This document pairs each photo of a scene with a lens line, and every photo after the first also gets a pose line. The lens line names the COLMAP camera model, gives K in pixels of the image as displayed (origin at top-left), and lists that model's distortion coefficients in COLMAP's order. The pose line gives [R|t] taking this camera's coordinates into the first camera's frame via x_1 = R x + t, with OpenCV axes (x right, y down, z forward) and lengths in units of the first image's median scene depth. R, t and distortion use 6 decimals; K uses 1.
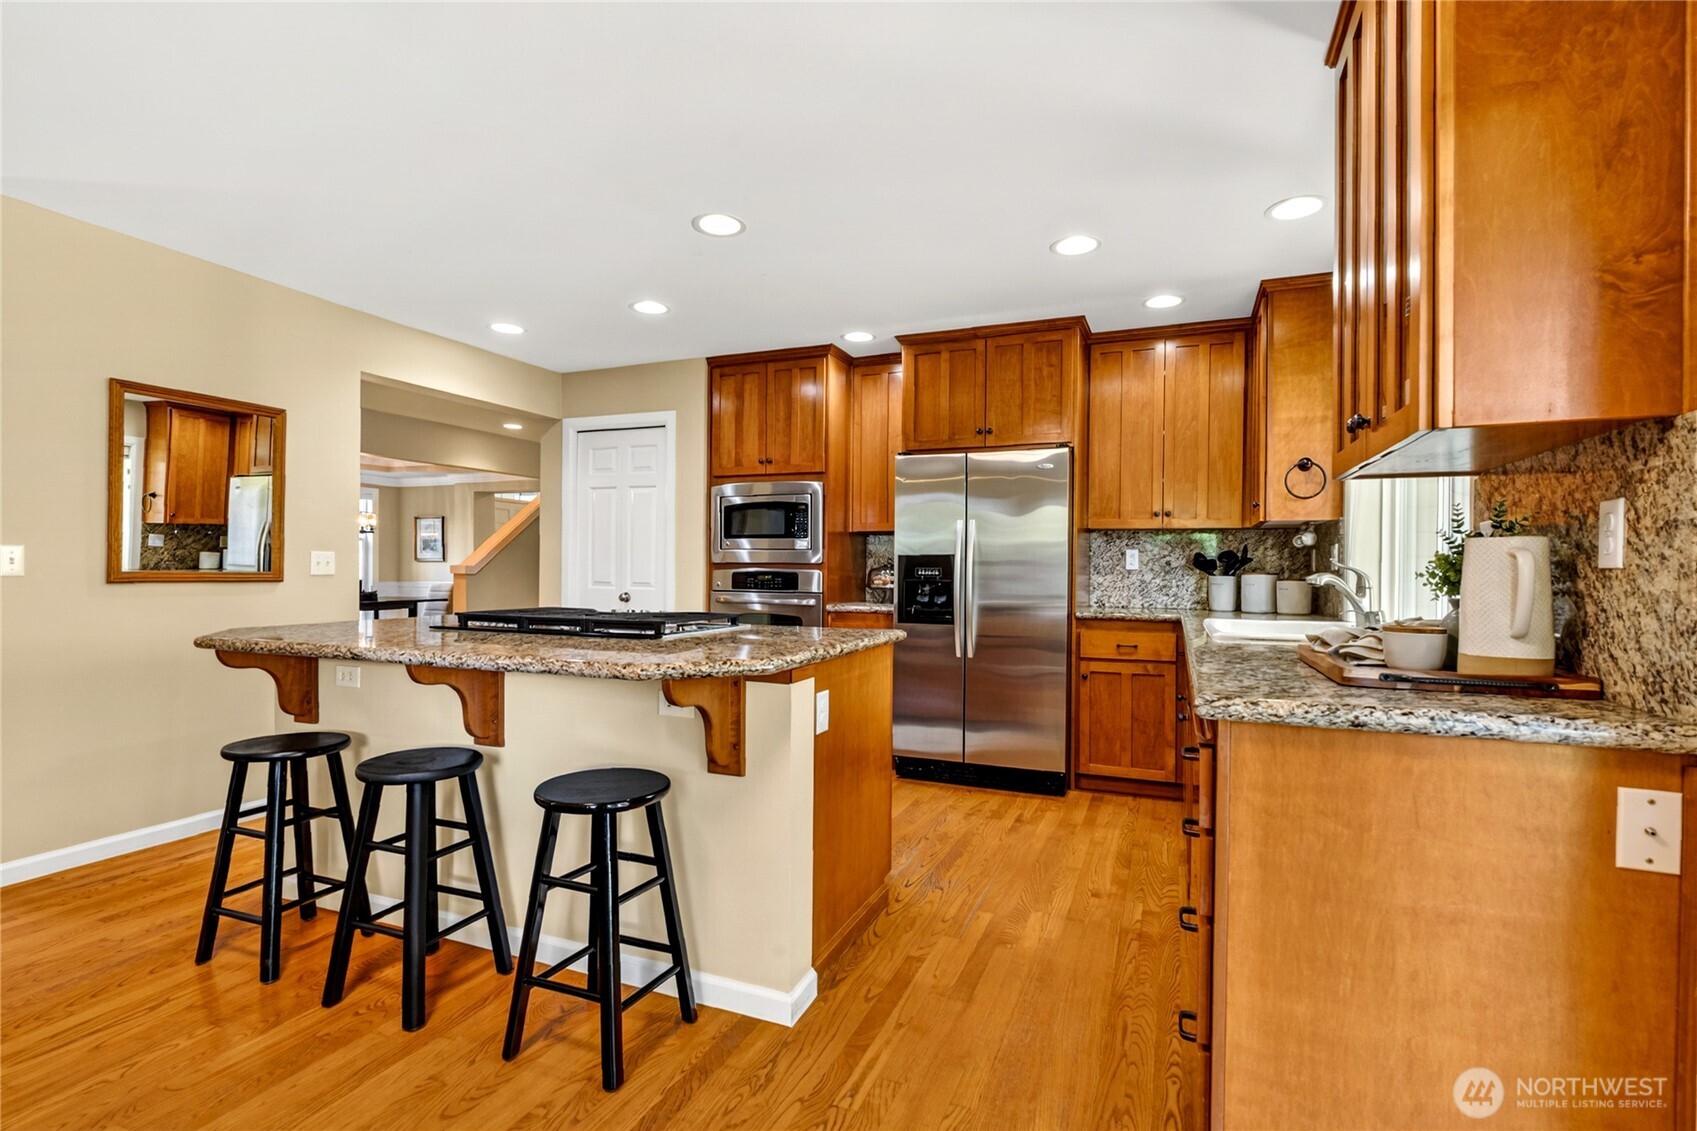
lens RADIAL K [[782.6, 0, 856.1], [0, 782.6, 575.1], [0, 0, 1]] dist [-0.000561, 0.000816]
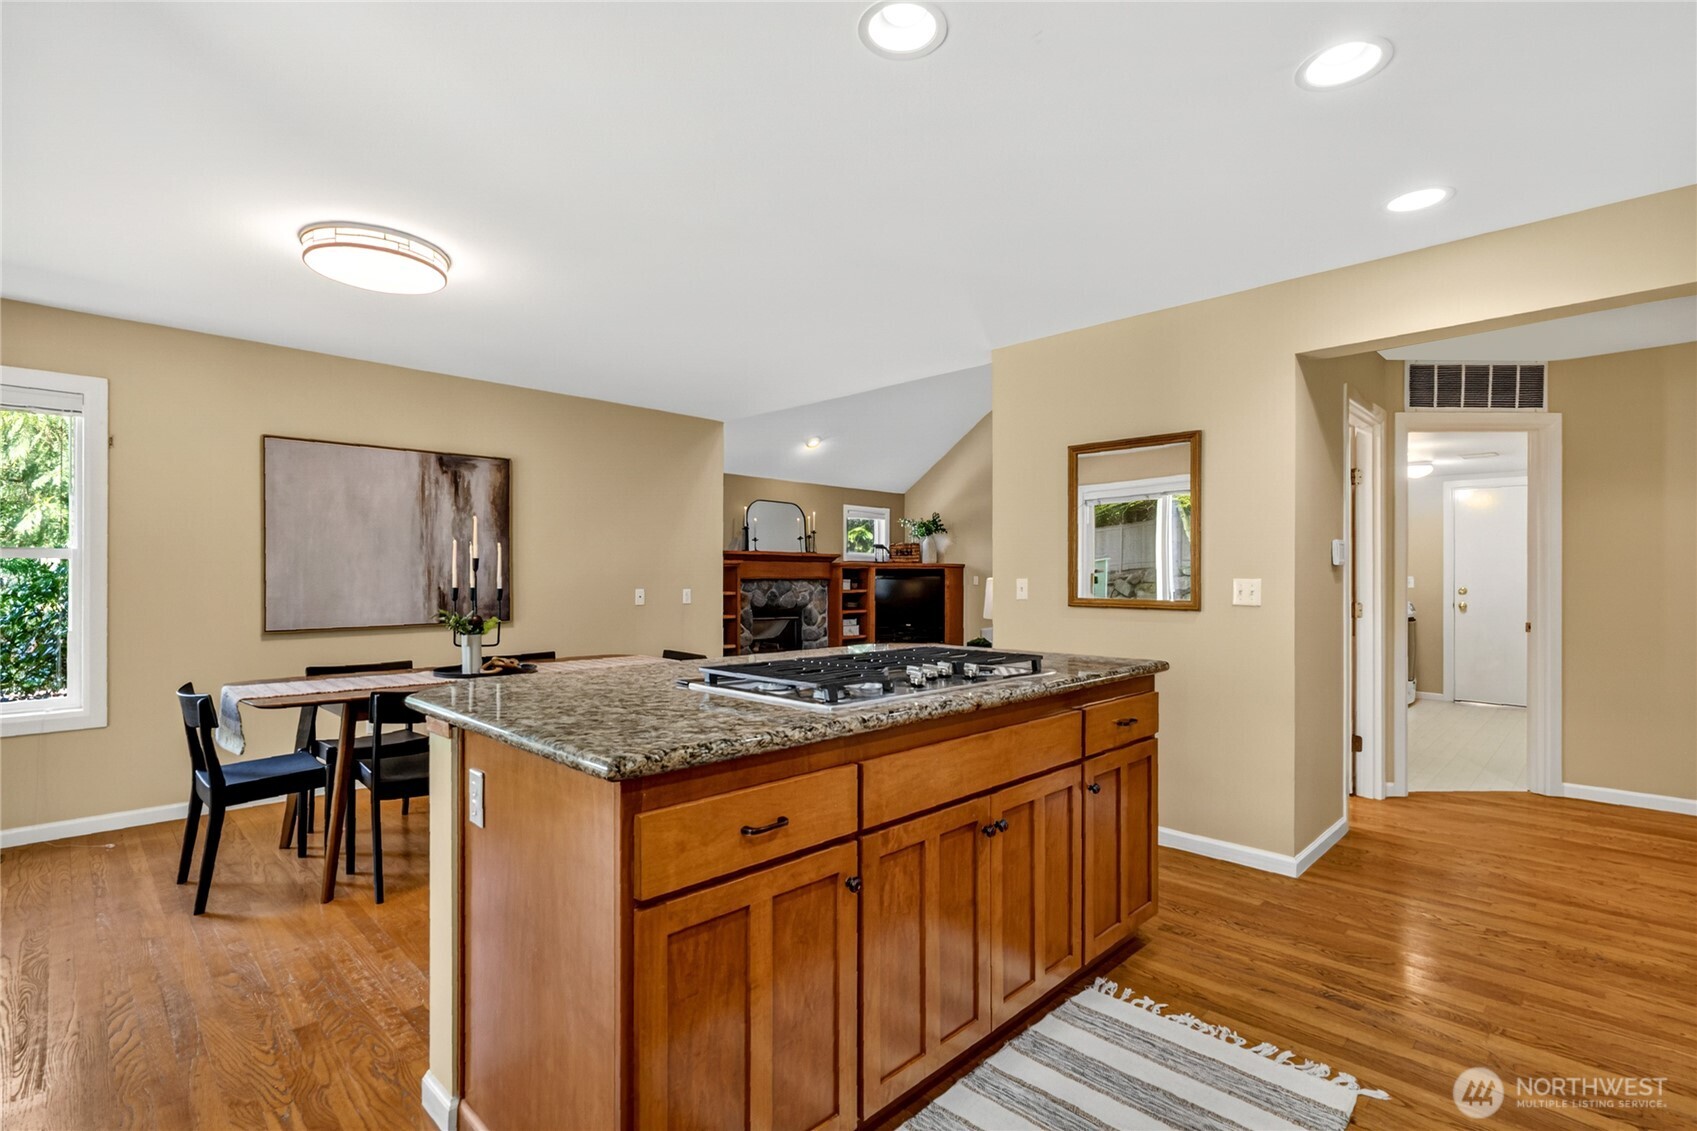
lens RADIAL K [[782.6, 0, 855.1], [0, 782.6, 573.9], [0, 0, 1]] dist [-0.000561, 0.000816]
pose [[-0.376845, -0.011156, -0.926209, 0.321537], [-0.010535, 0.999914, -0.007758, -0.025411], [0.926217, 0.006834, -0.376930, 0.961584]]
